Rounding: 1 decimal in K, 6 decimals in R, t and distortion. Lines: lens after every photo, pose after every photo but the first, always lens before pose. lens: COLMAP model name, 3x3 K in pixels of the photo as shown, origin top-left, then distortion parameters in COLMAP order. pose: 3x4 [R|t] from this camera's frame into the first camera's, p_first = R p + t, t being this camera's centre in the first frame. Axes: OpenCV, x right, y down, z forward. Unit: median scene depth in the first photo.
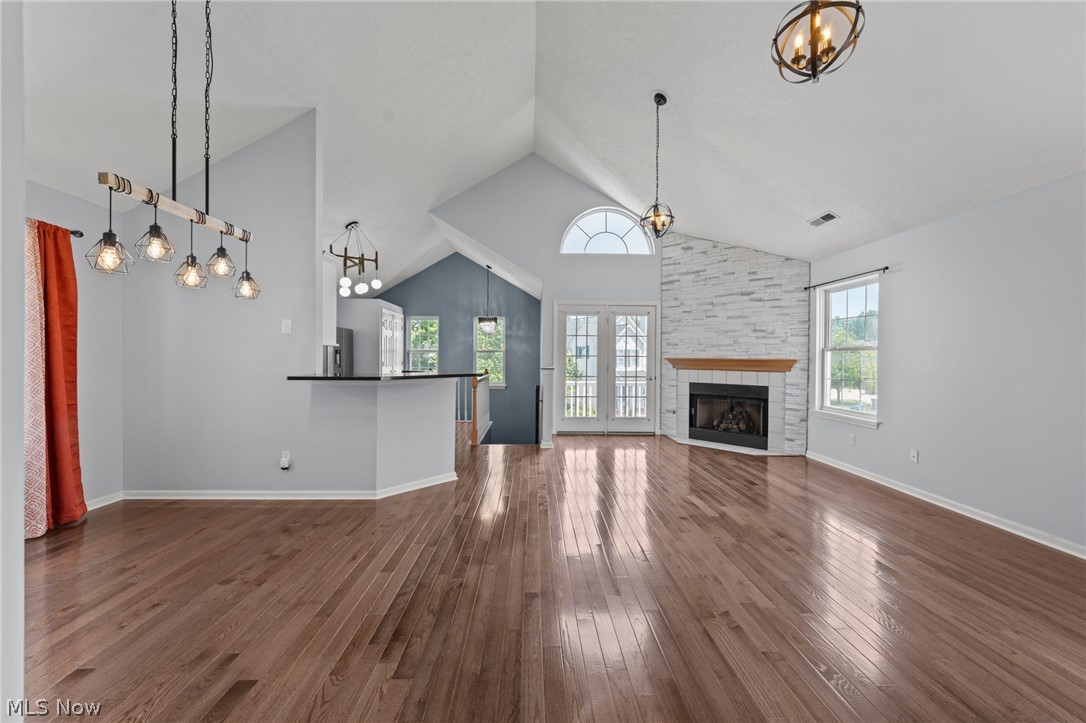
lens RADIAL K [[405.0, 0, 545.3], [0, 405.0, 359.3], [0, 0, 1]] dist [-0.001299, -0.000222]
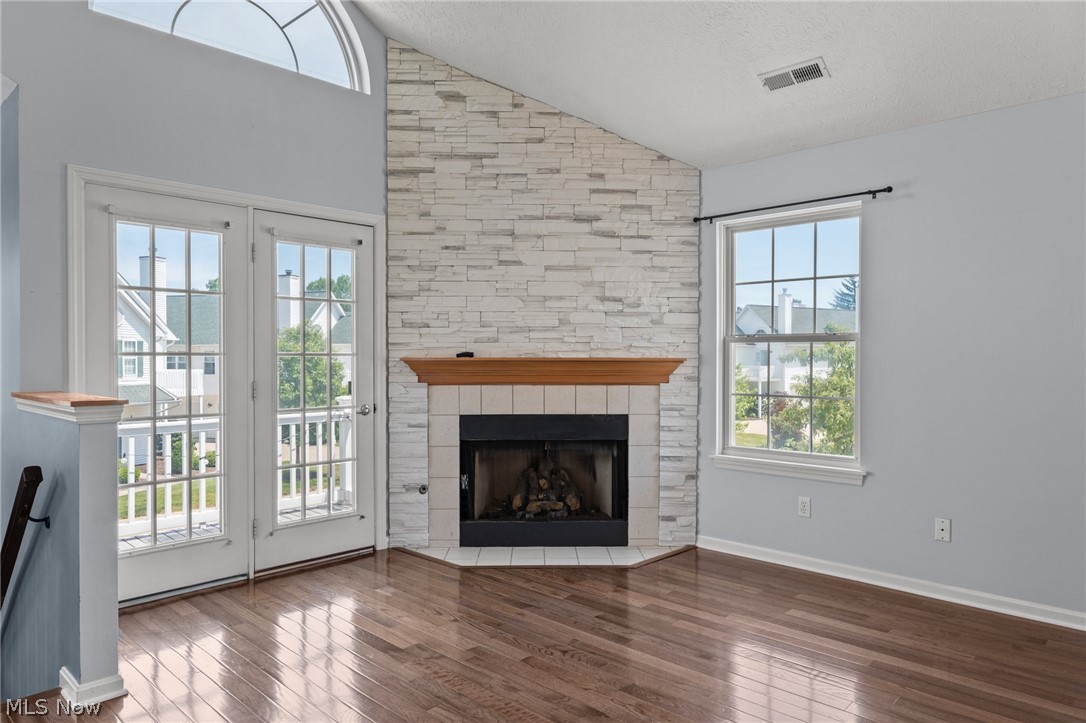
lens RADIAL K [[705.3, 0, 546.8], [0, 705.3, 363.6], [0, 0, 1]] dist [0.007836, 0.000919]
pose [[0.709324, -0.014350, 0.704736, -0.108794], [0.010303, 0.999897, 0.009991, -0.003721], [-0.704807, 0.000174, 0.709399, 0.449245]]
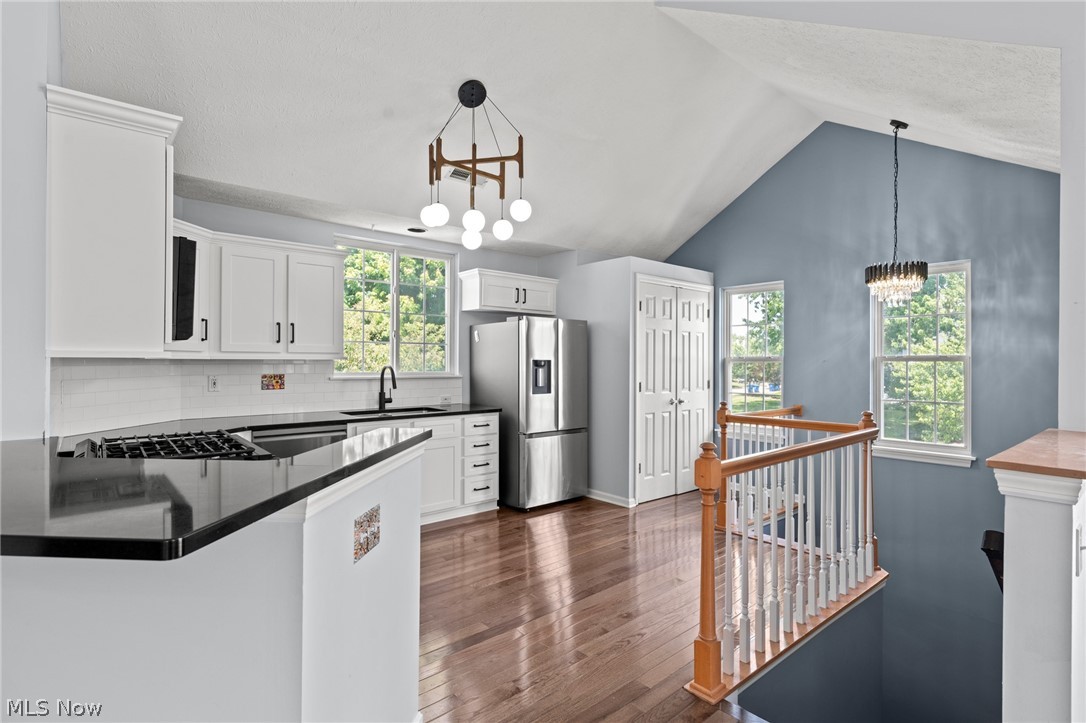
lens RADIAL K [[540.7, 0, 545.8], [0, 540.7, 359.4], [0, 0, 1]] dist [0.000599, 0.000040]
pose [[0.626516, -0.005337, -0.779390, 0.053256], [-0.005388, 0.999923, -0.011177, -0.019206], [0.779390, 0.011202, 0.626439, 0.669931]]
